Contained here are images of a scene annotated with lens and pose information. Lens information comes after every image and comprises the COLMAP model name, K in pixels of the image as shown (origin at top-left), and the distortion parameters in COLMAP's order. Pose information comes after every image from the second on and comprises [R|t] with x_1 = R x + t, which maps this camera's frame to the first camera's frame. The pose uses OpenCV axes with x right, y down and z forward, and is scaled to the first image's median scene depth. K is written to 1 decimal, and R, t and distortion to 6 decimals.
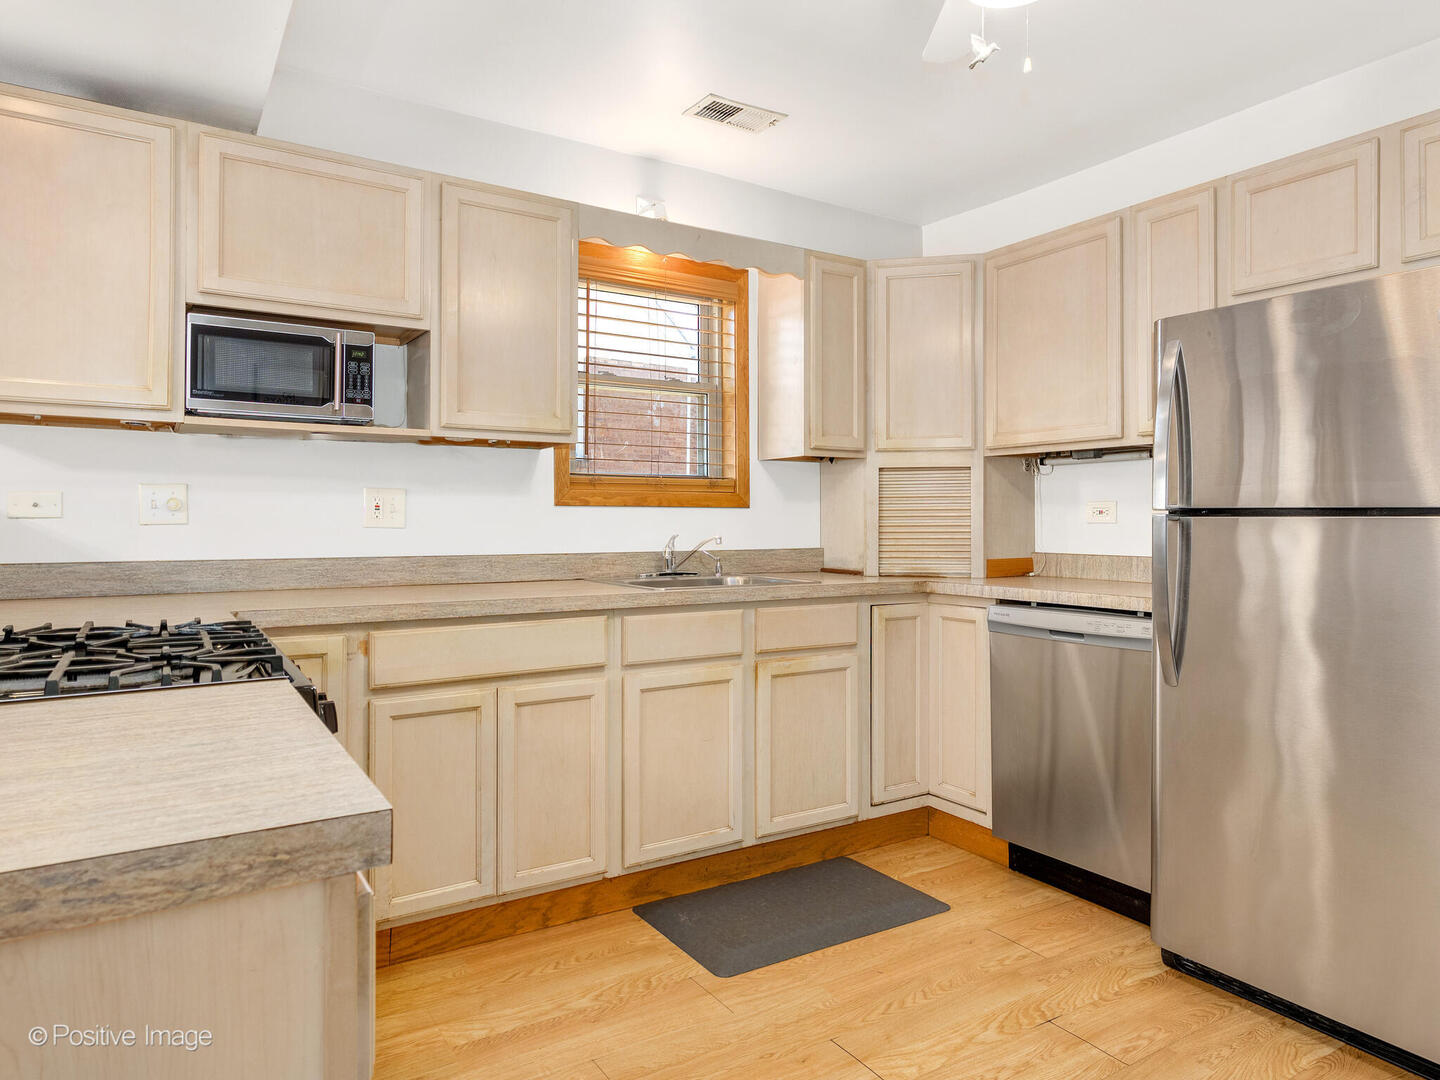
lens RADIAL K [[917.0, 0, 721.7], [0, 917.0, 510.1], [0, 0, 1]] dist [-0.000837, 0.002584]
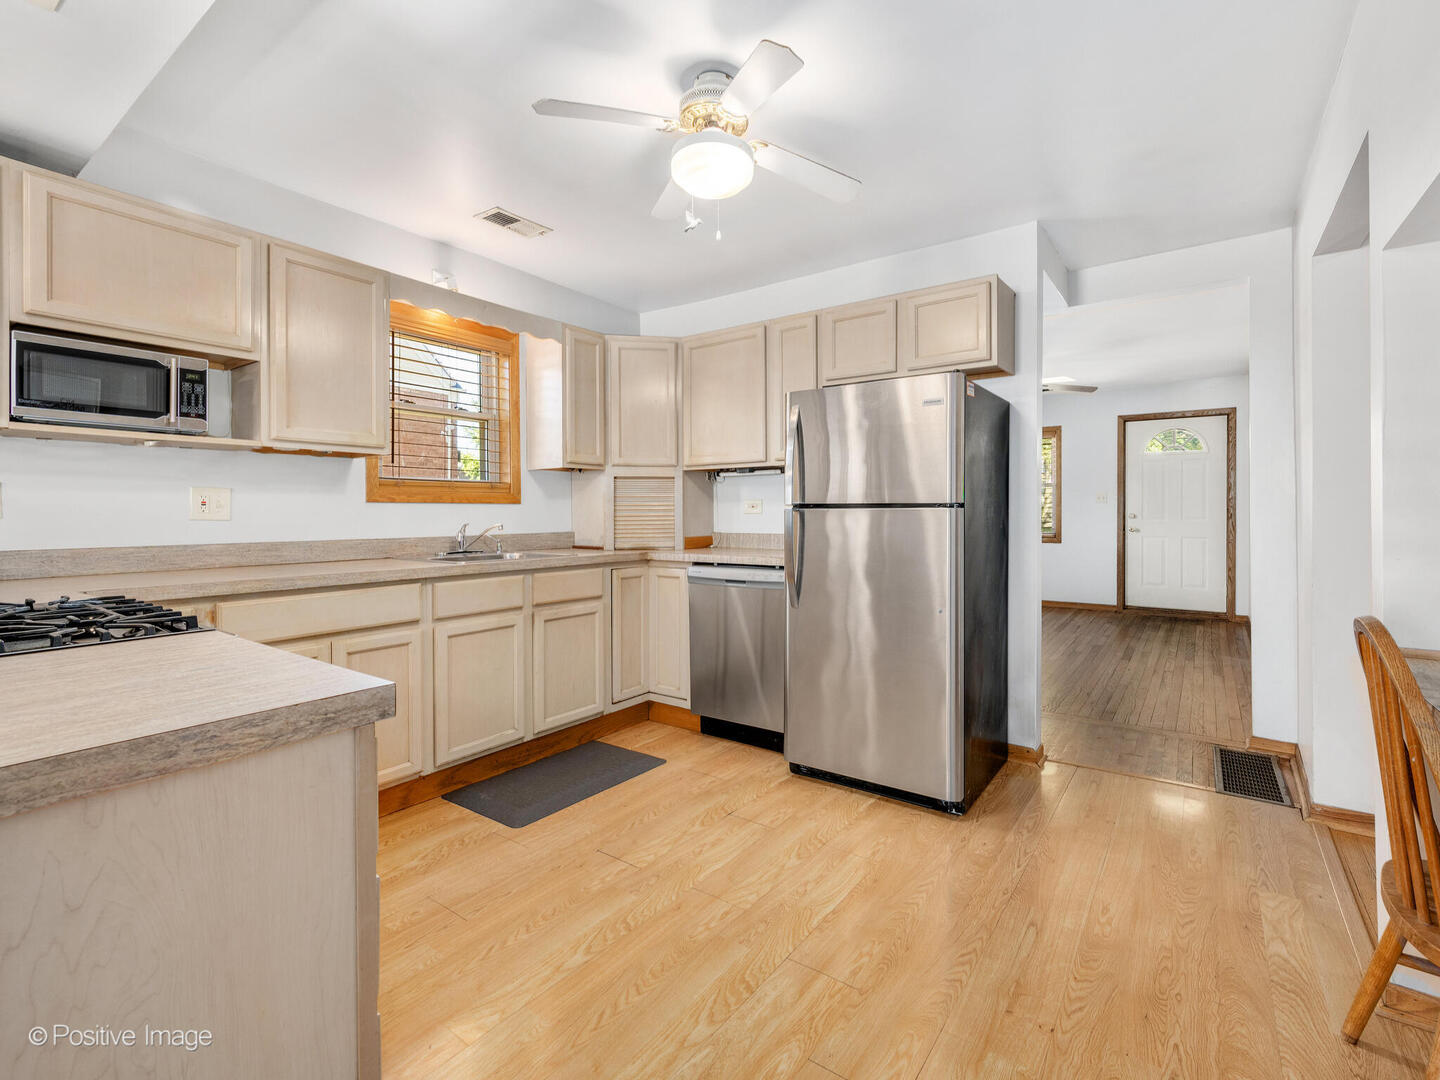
lens RADIAL K [[665.1, 0, 744.1], [0, 665.1, 510.0], [0, 0, 1]] dist [-0.001215, -0.000586]
pose [[0.923679, -0.003431, 0.383153, -0.057364], [0.001112, 0.999980, 0.006272, 0.001196], [-0.383166, -0.005367, 0.923664, -0.085751]]
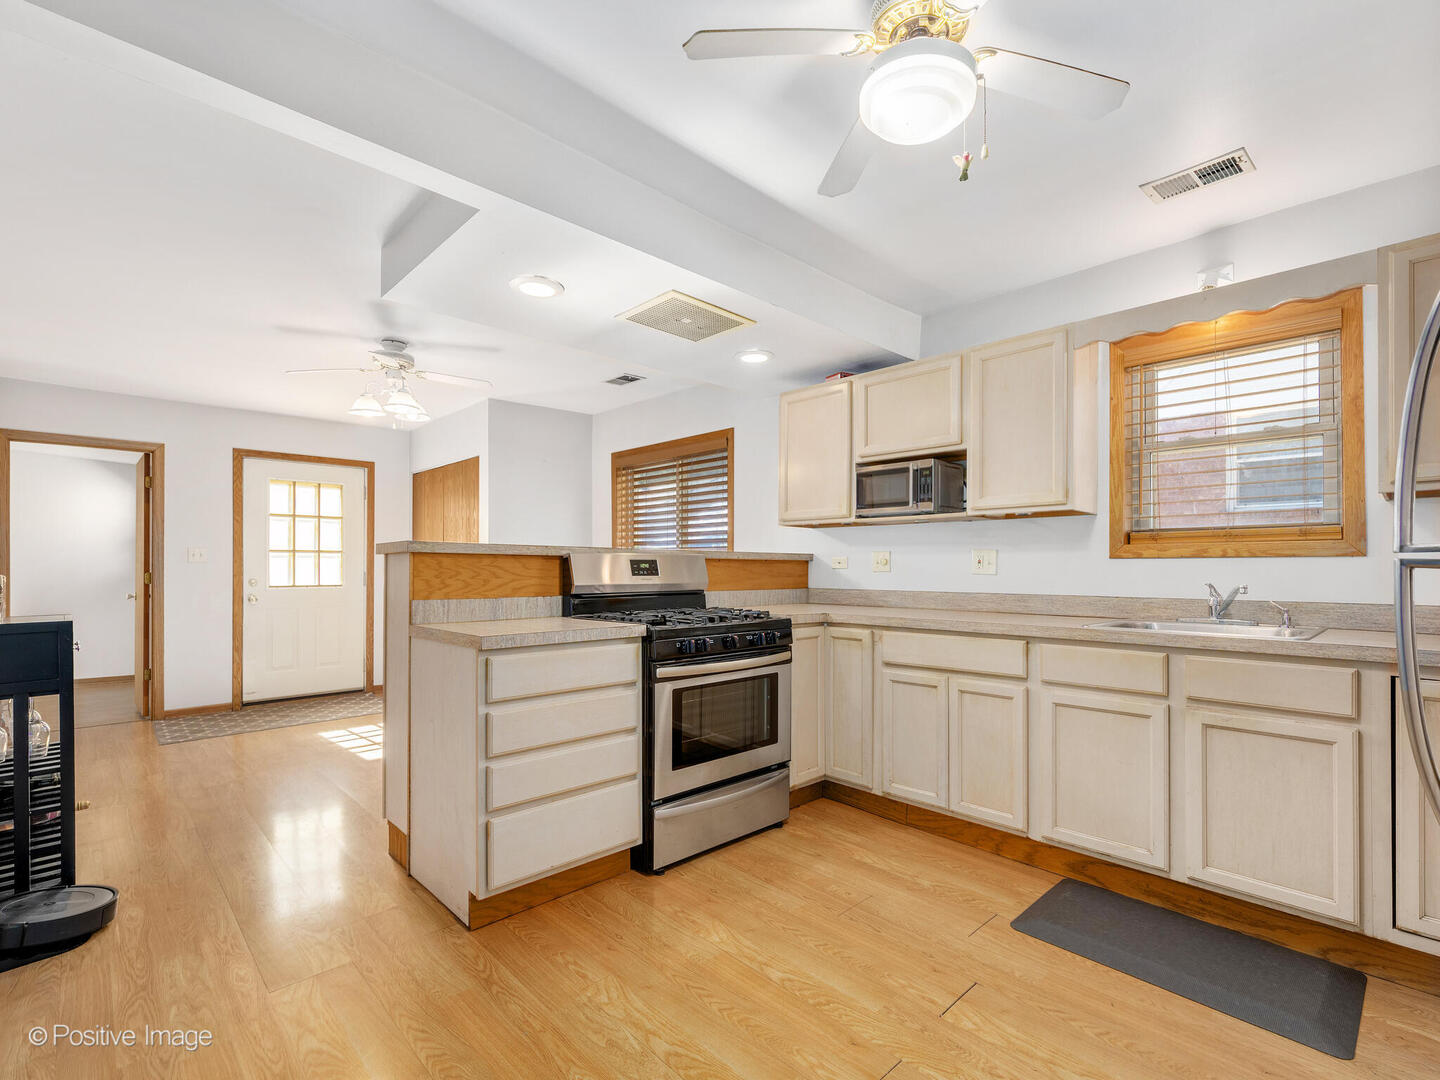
lens RADIAL K [[647.2, 0, 713.1], [0, 647.2, 564.3], [0, 0, 1]] dist [-0.001662, -0.000409]
pose [[0.201538, -0.007855, -0.979449, 0.670056], [0.009040, 0.999940, -0.006159, 0.004880], [0.979439, -0.007613, 0.201597, 0.345284]]
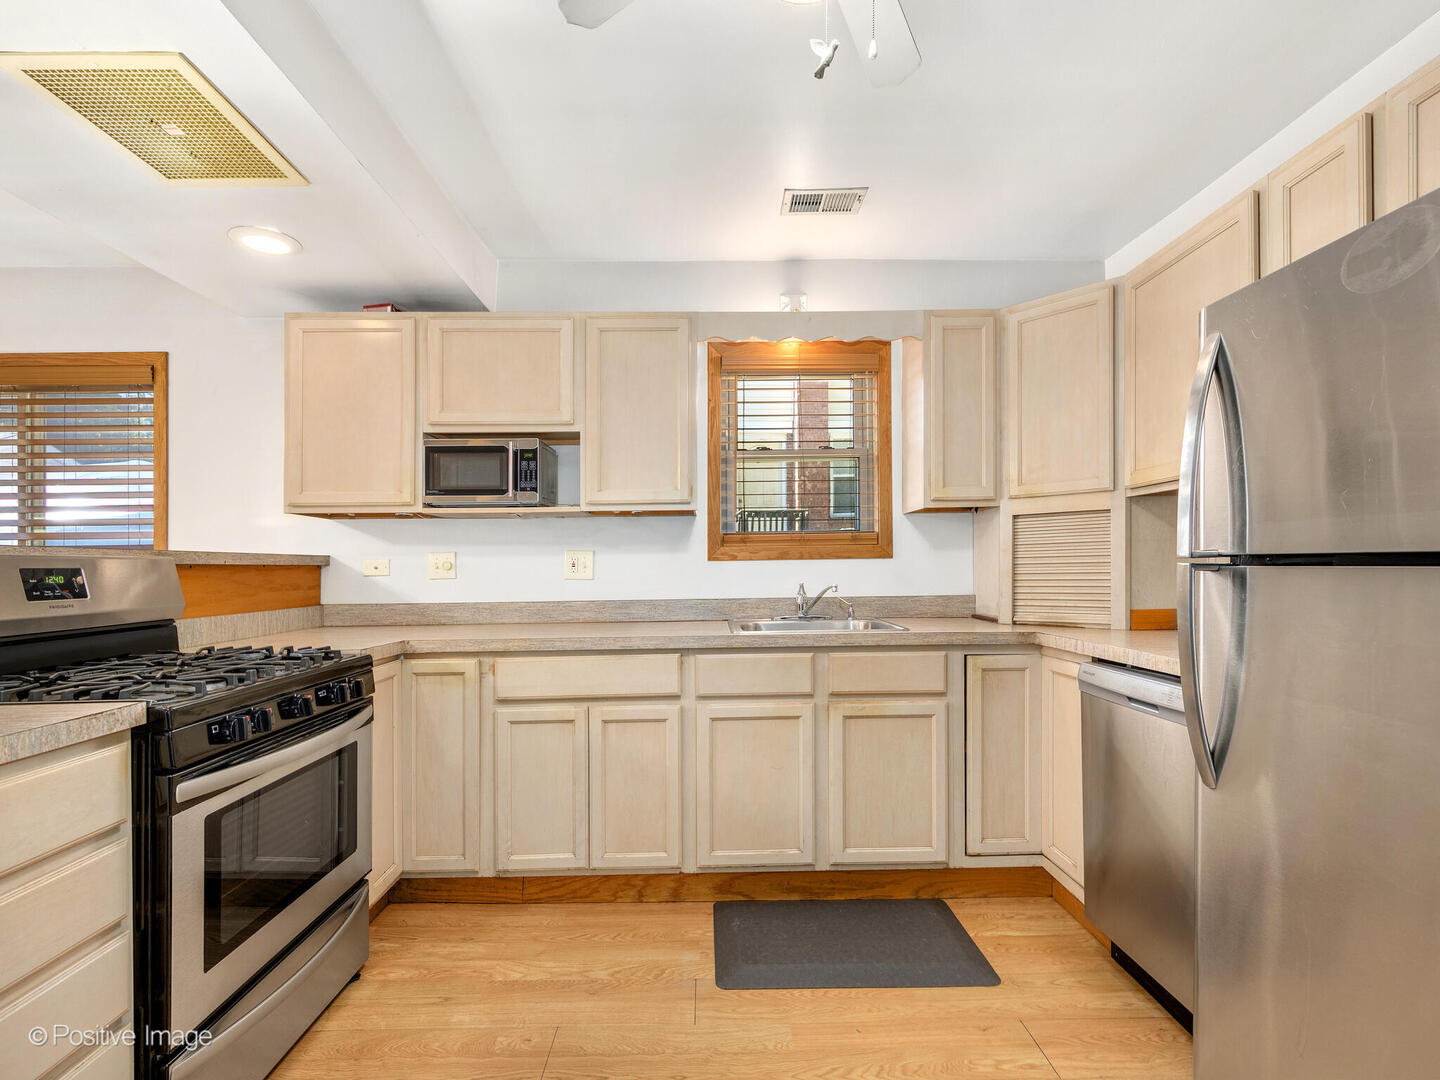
lens RADIAL K [[693.2, 0, 709.4], [0, 693.2, 563.1], [0, 0, 1]] dist [0.000455, -0.000616]
pose [[0.852315, -0.016534, -0.522768, 0.362470], [0.021573, 0.999761, 0.003551, -0.005081], [0.522584, -0.014304, 0.852468, 0.238564]]
